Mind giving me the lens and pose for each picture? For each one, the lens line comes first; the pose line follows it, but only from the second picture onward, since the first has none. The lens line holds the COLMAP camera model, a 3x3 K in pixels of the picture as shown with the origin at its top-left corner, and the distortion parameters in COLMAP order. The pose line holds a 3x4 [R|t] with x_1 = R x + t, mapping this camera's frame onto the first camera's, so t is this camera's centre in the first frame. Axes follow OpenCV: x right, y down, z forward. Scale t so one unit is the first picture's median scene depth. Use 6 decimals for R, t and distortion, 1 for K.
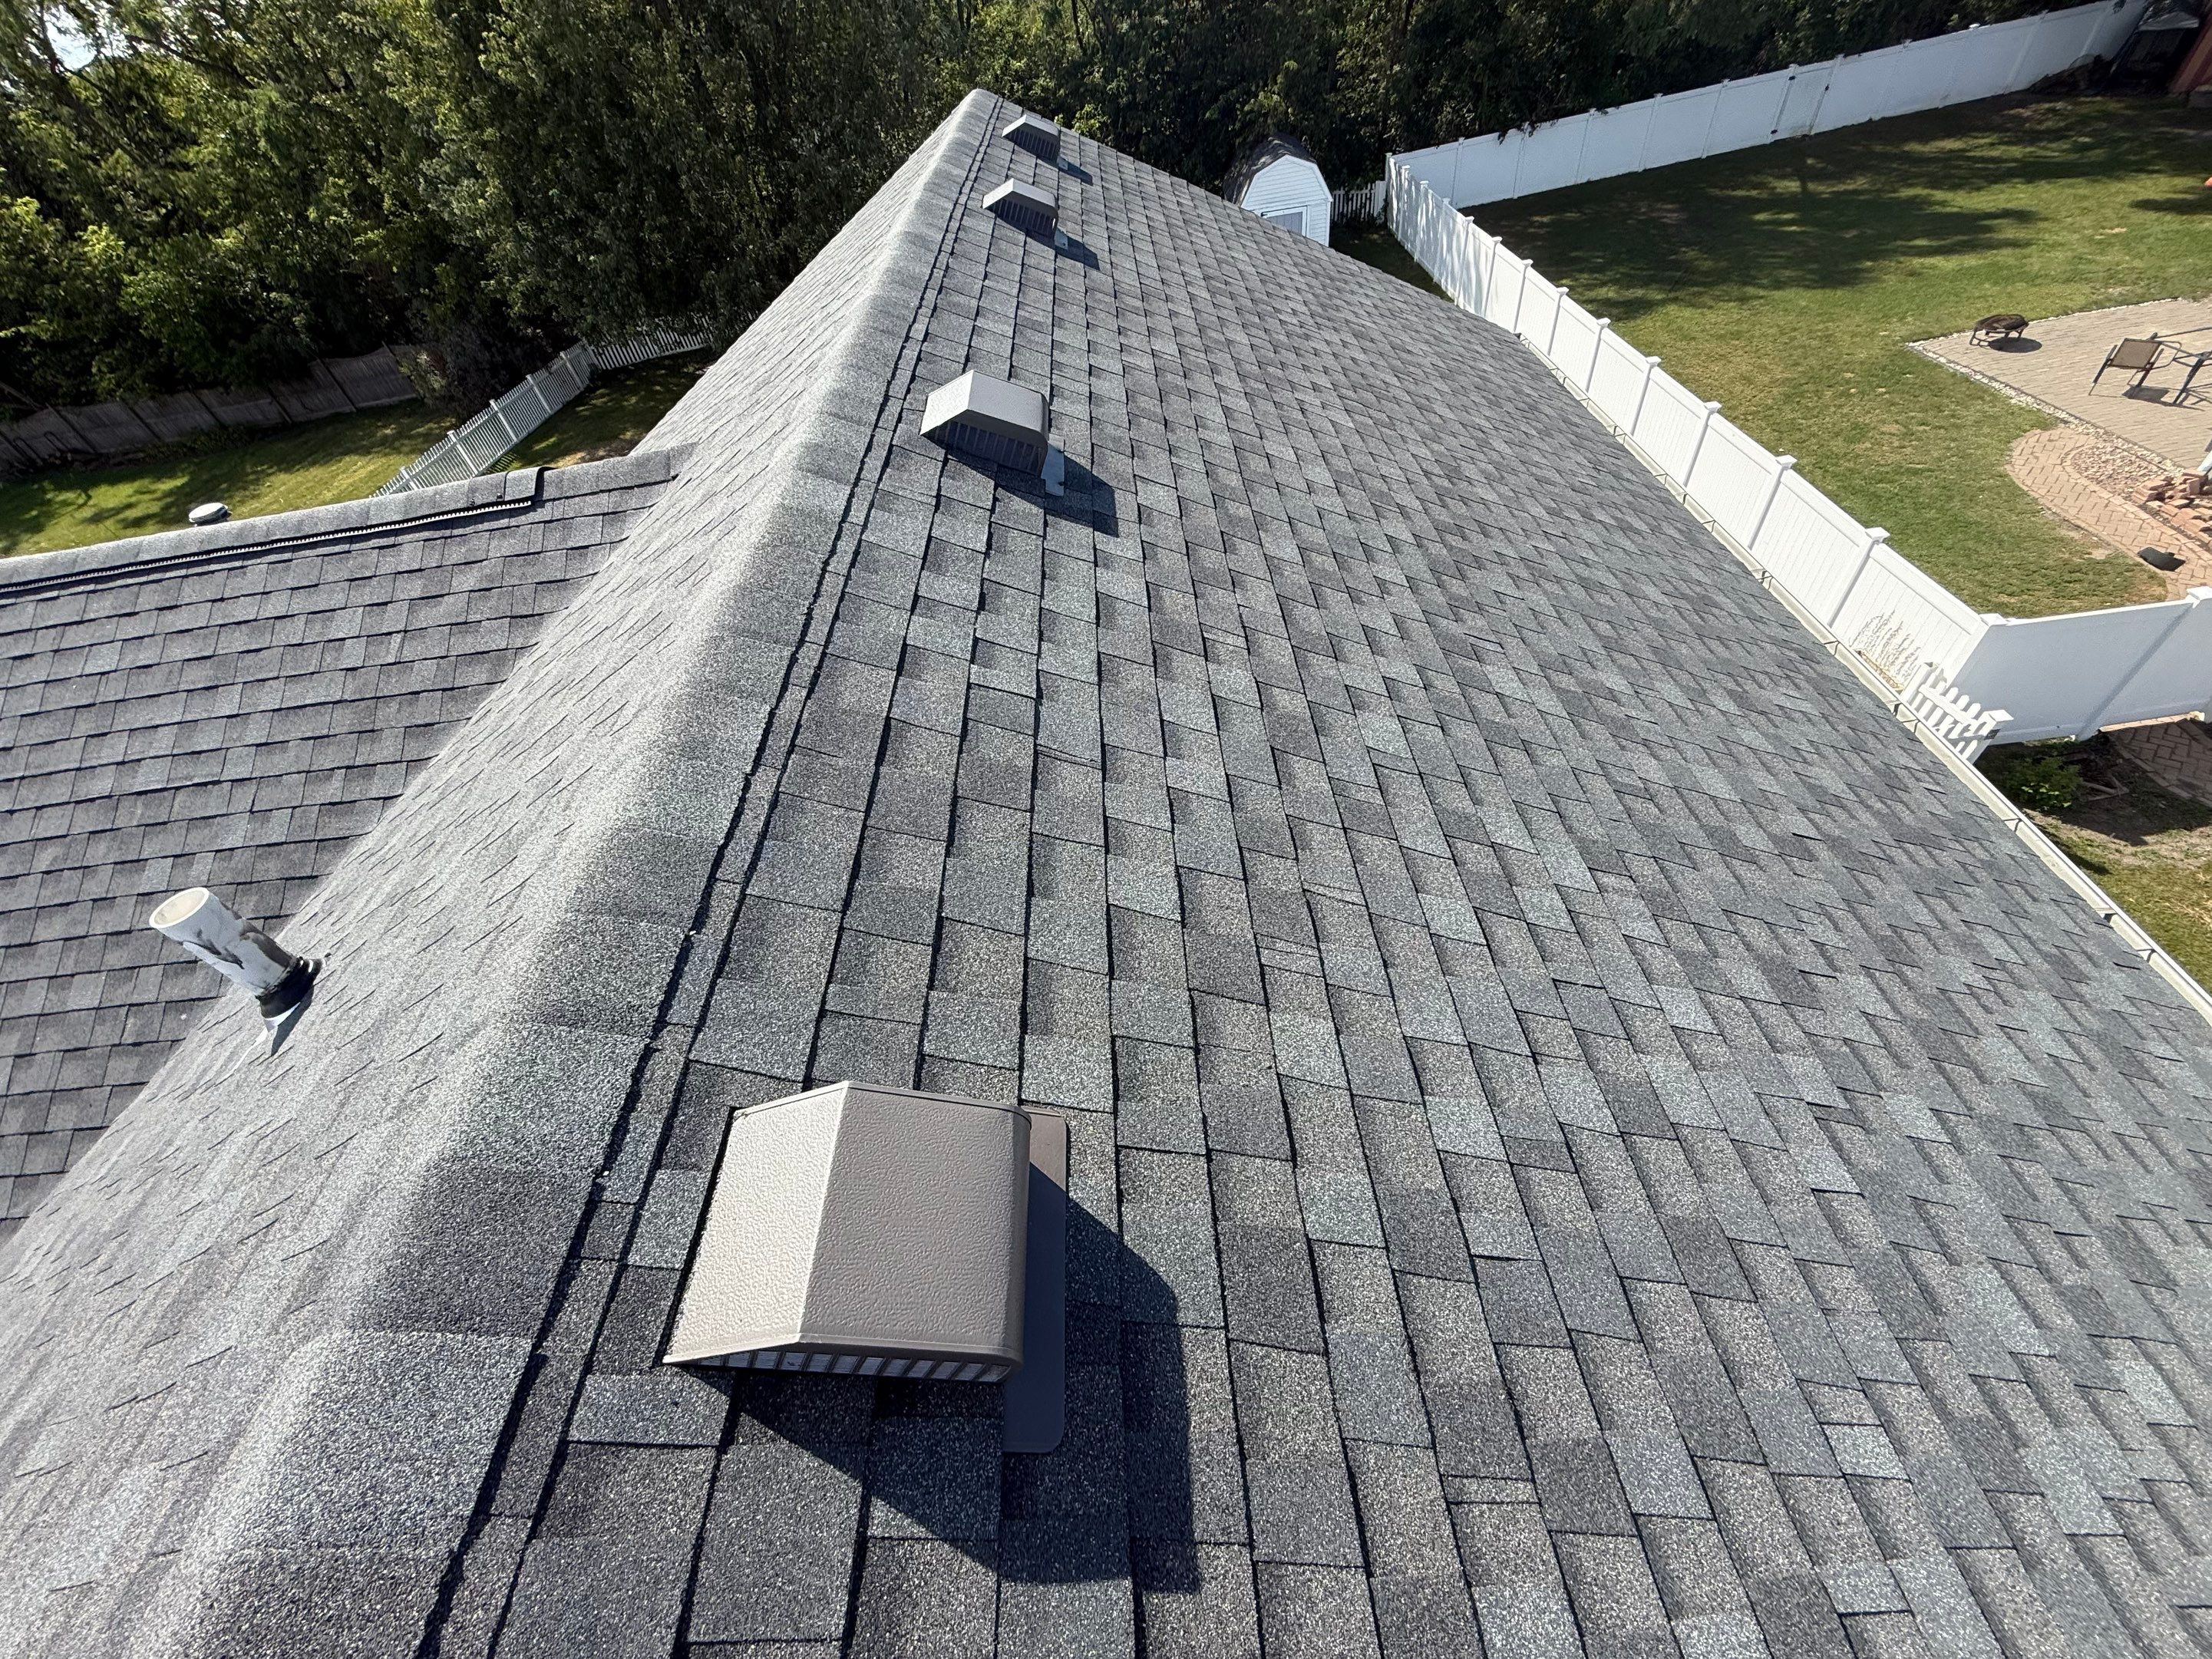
lens RADIAL K [[880.0, 0, 1100.0], [0, 880.0, 830.4], [0, 0, 1]] dist [-0.000047, -0.000223]
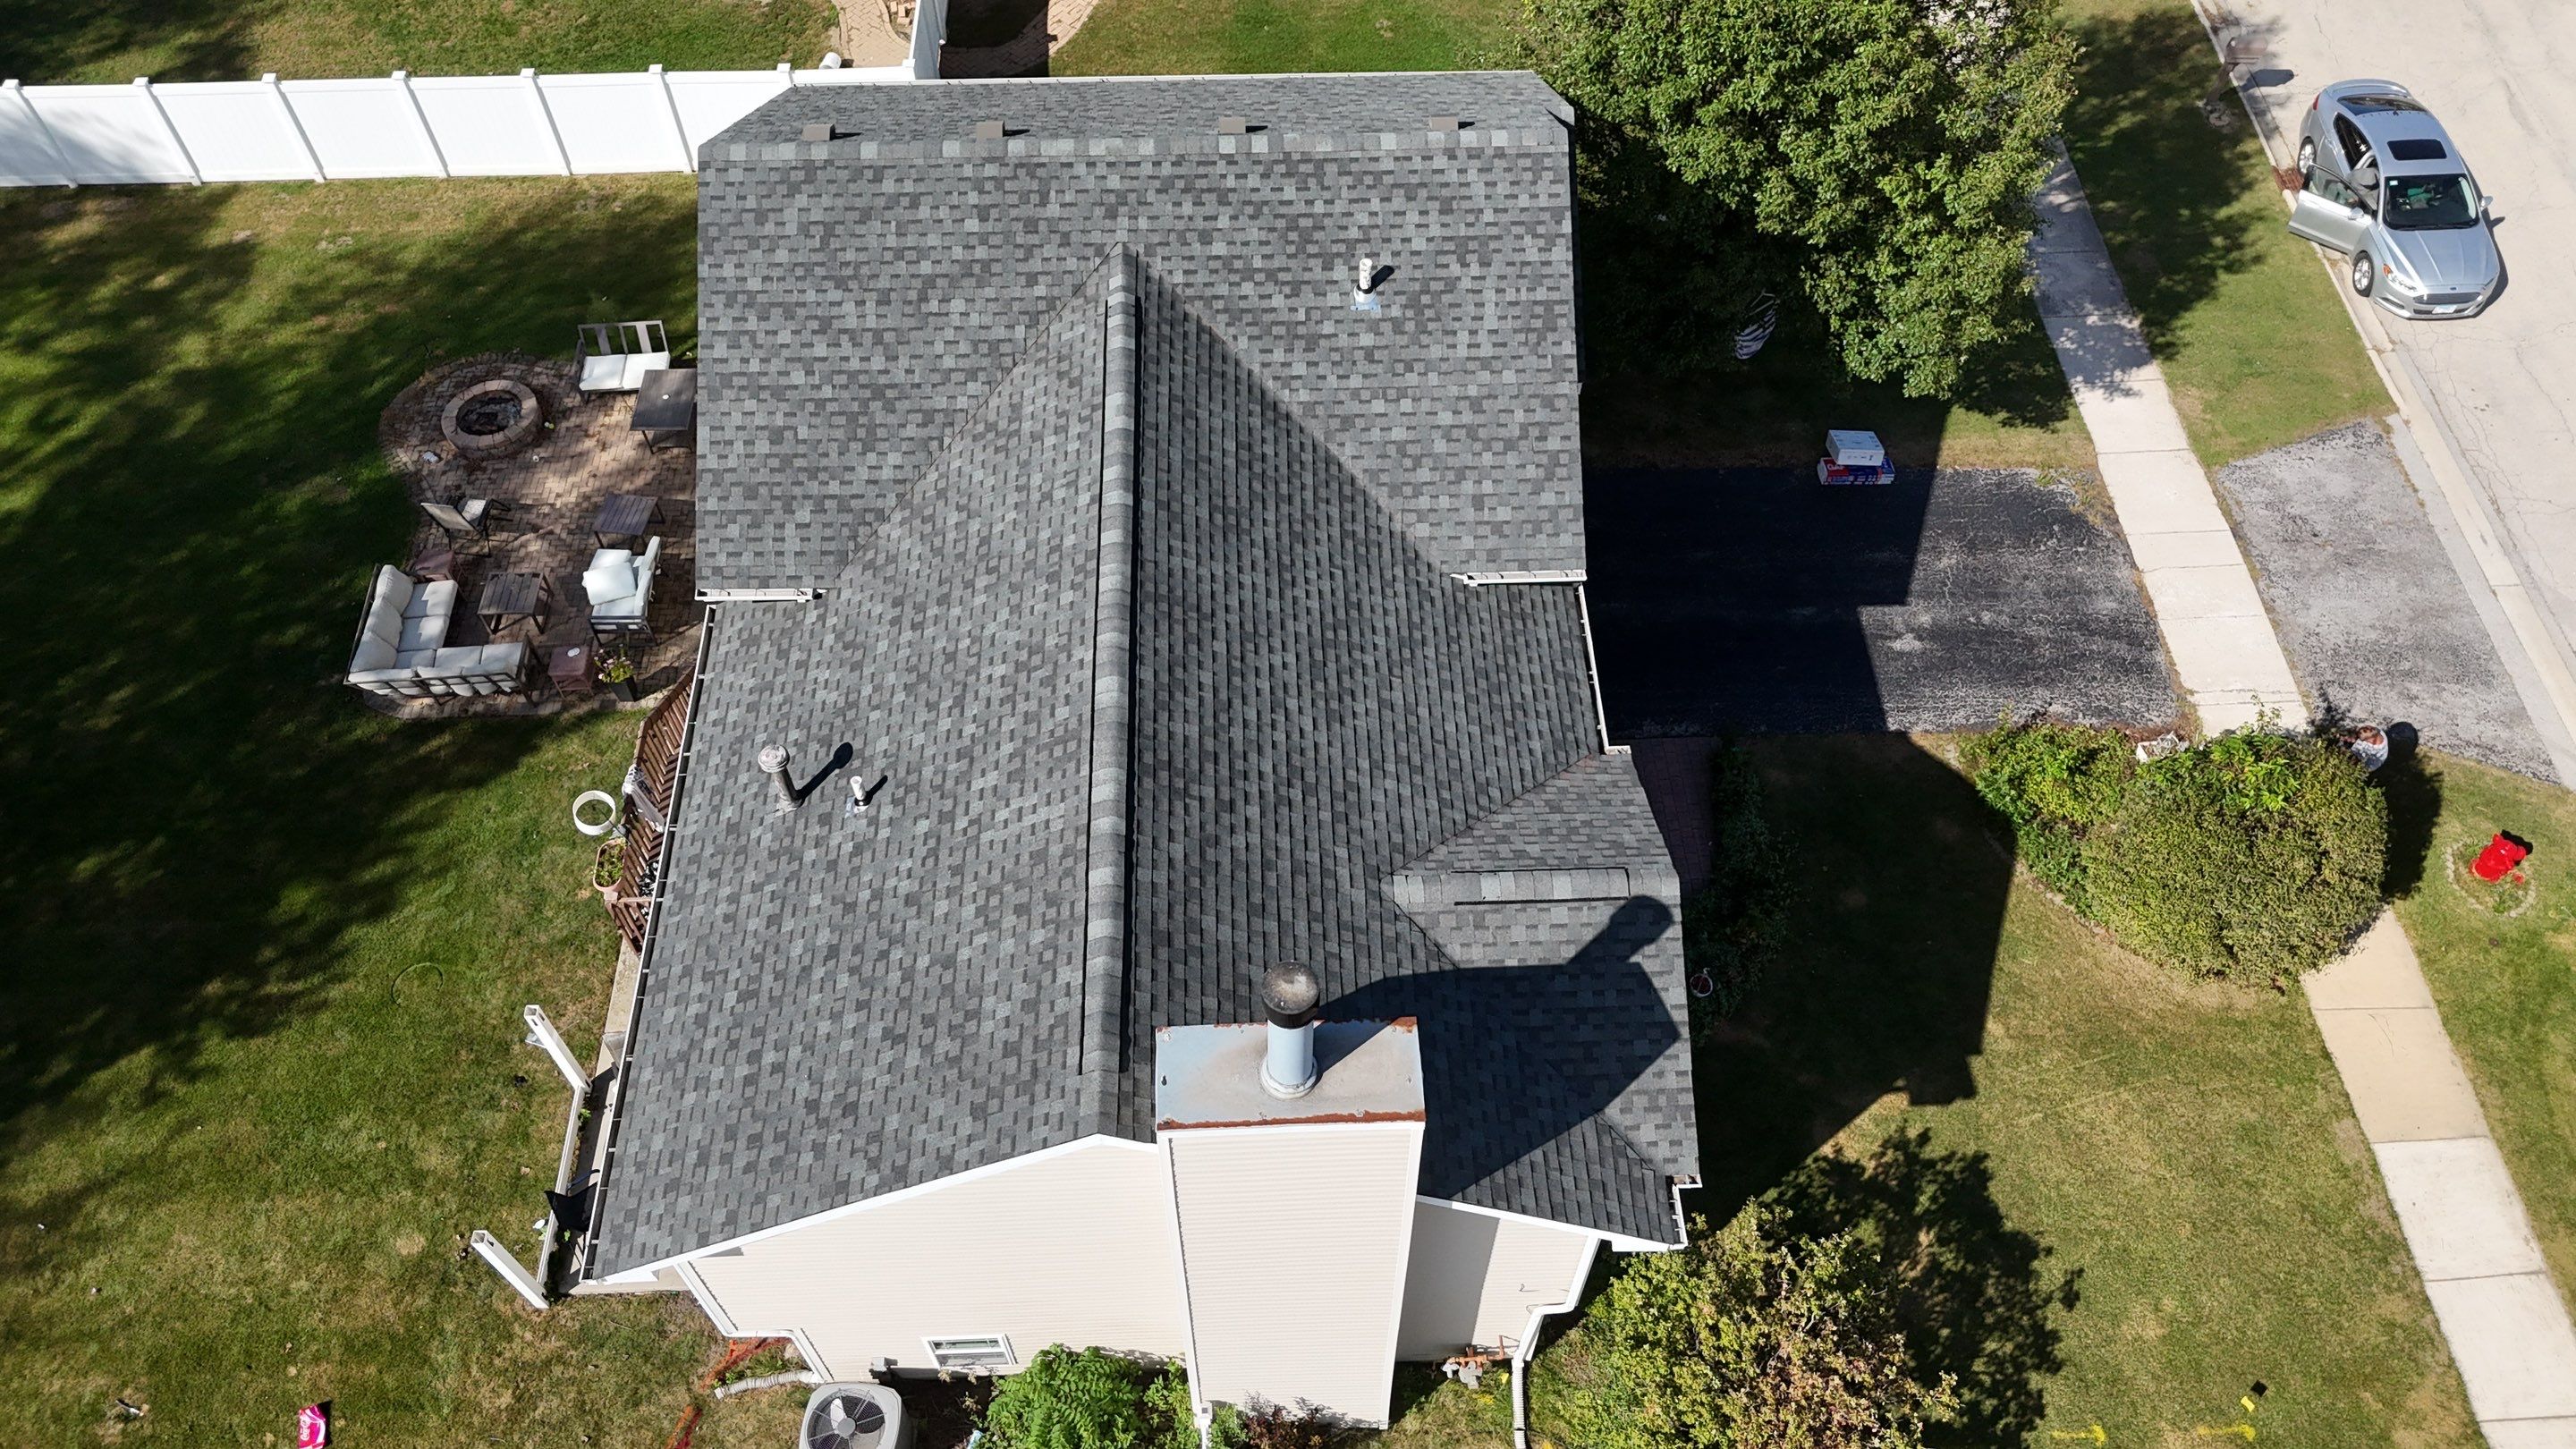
lens RADIAL K [[1915.8, 0, 1299.3], [0, 1915.8, 740.2], [0, 0, 1]] dist [0.082912, -0.088308]
pose [[-0.011840, -0.722627, 0.691137, -1.130502], [0.731972, 0.464627, 0.498336, -0.462913], [-0.681232, 0.511793, 0.523442, -0.314307]]
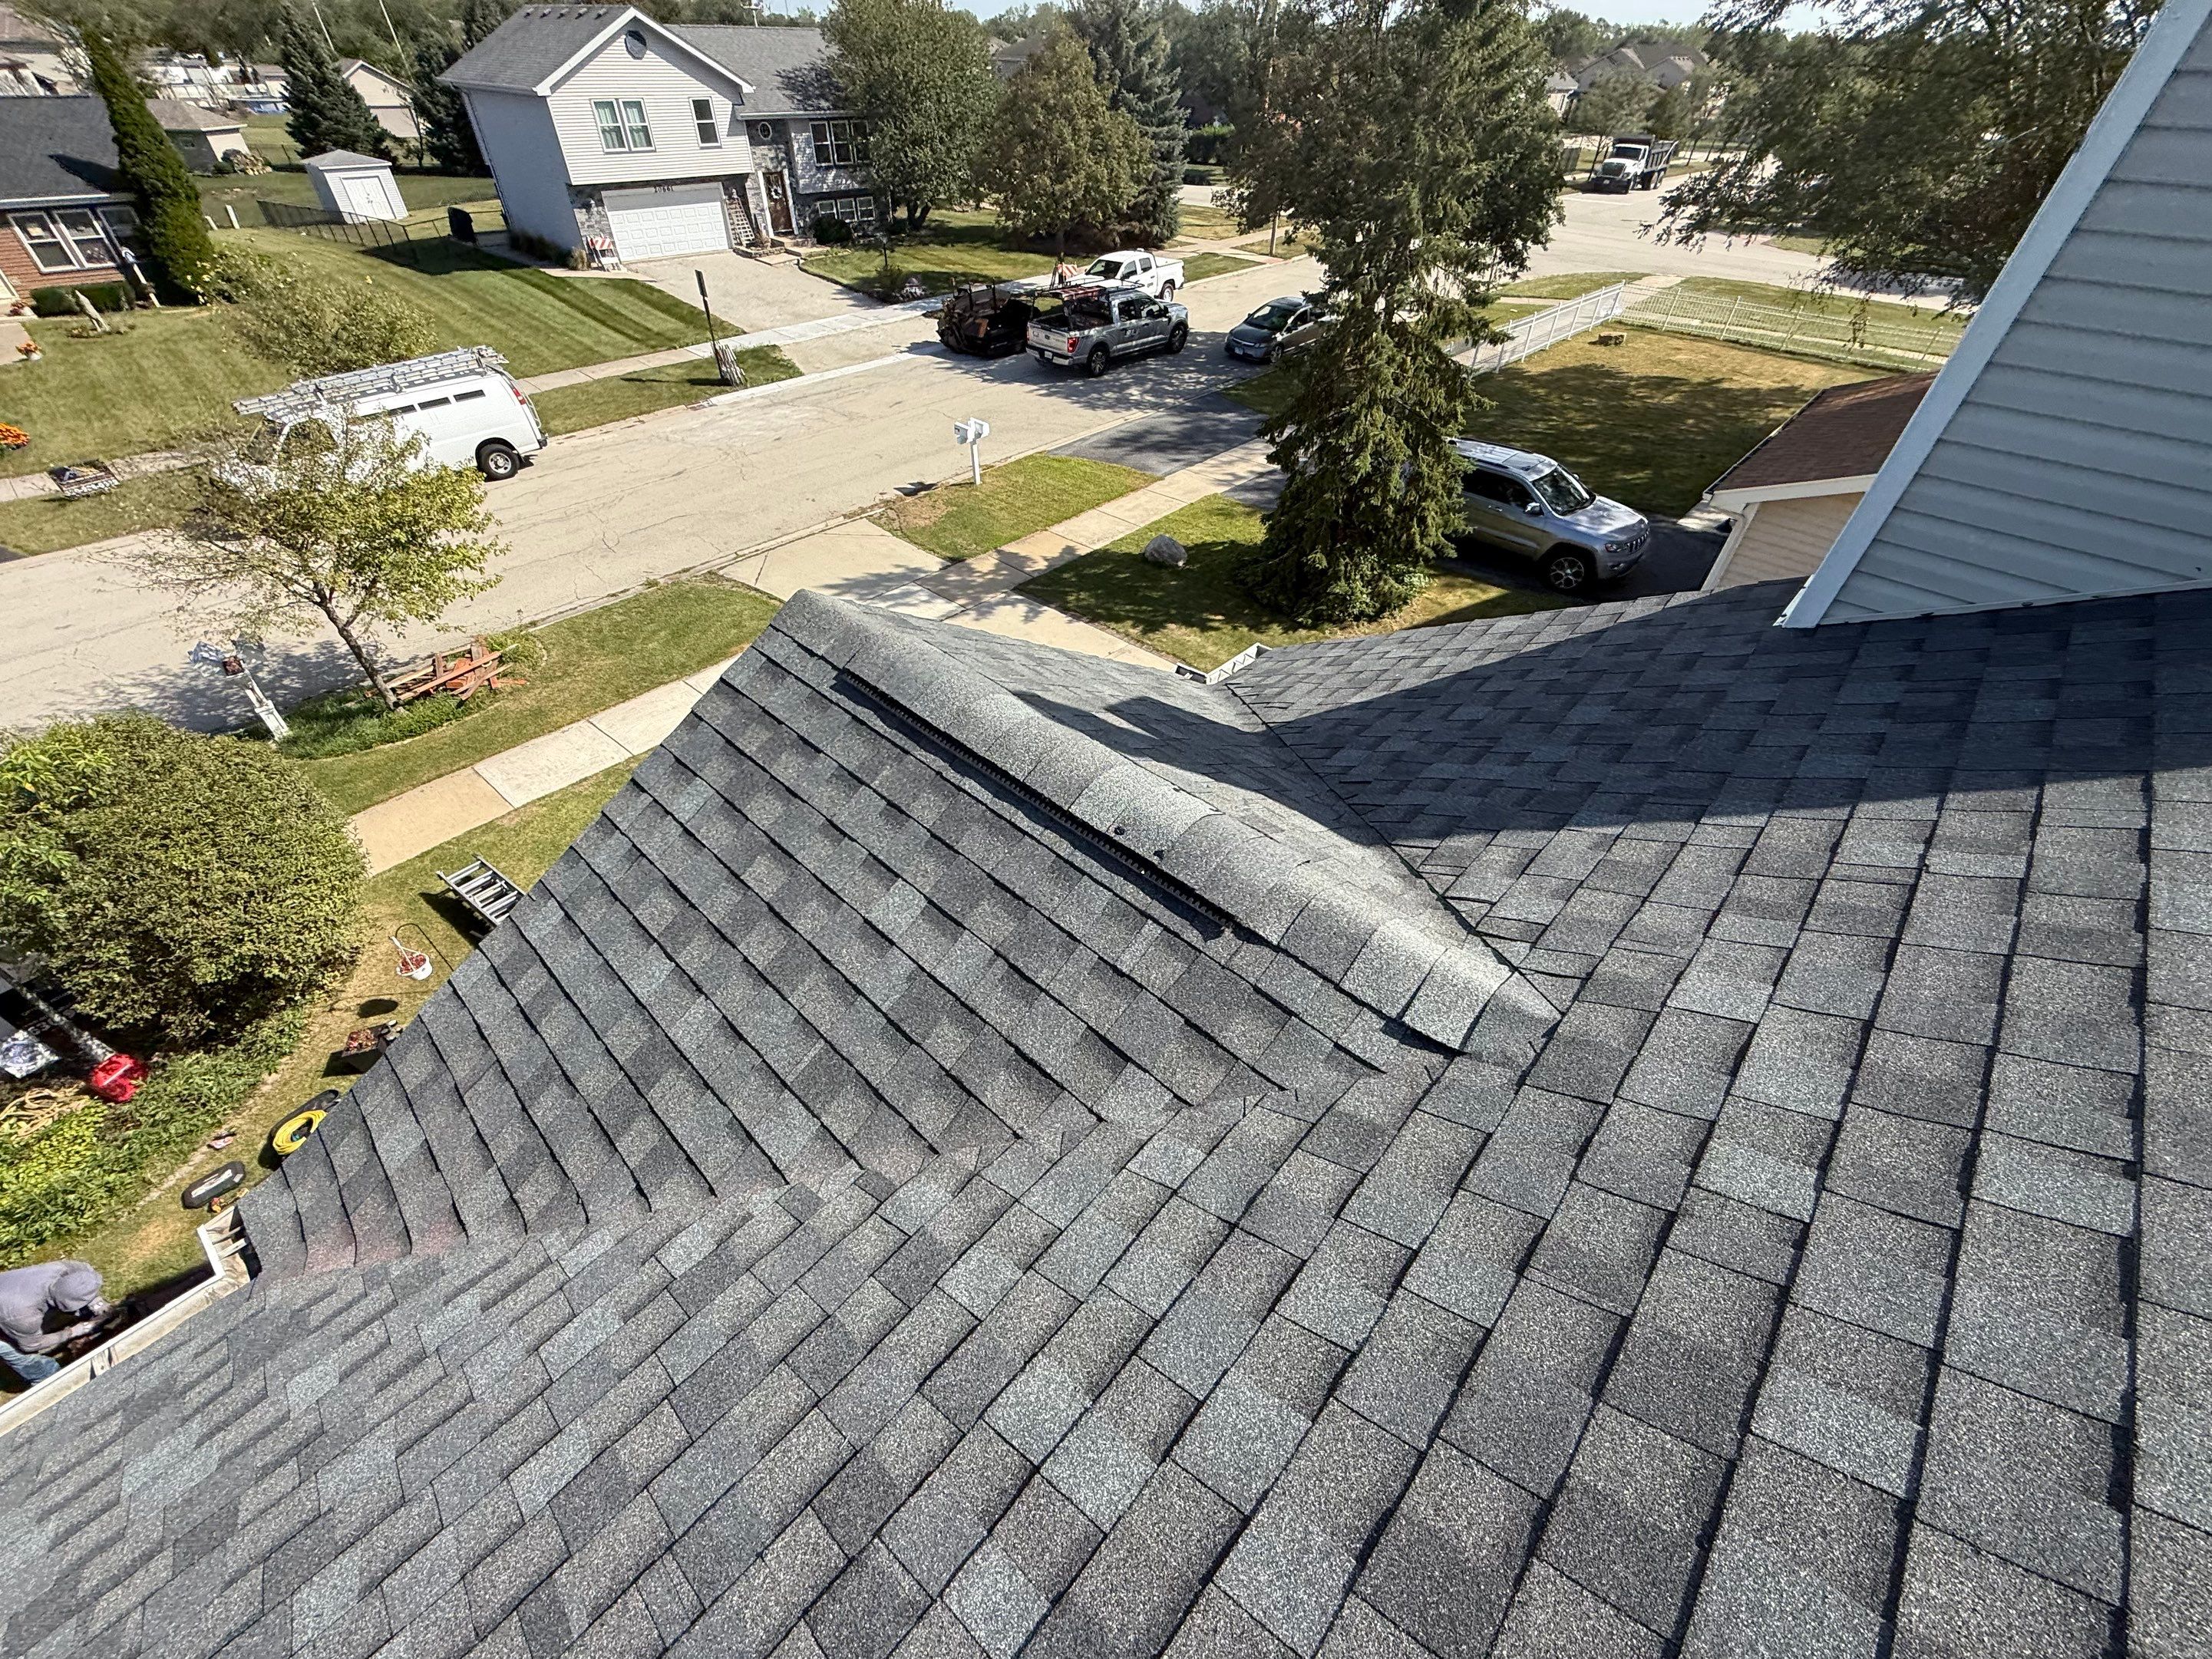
lens RADIAL K [[880.0, 0, 1095.5], [0, 880.0, 830.9], [0, 0, 1]] dist [-0.000047, -0.000223]
pose [[-0.695163, 0.567521, -0.441211, -0.427733], [-0.468268, 0.108177, 0.876939, 0.032829], [0.545410, 0.816222, 0.190551, 0.150748]]
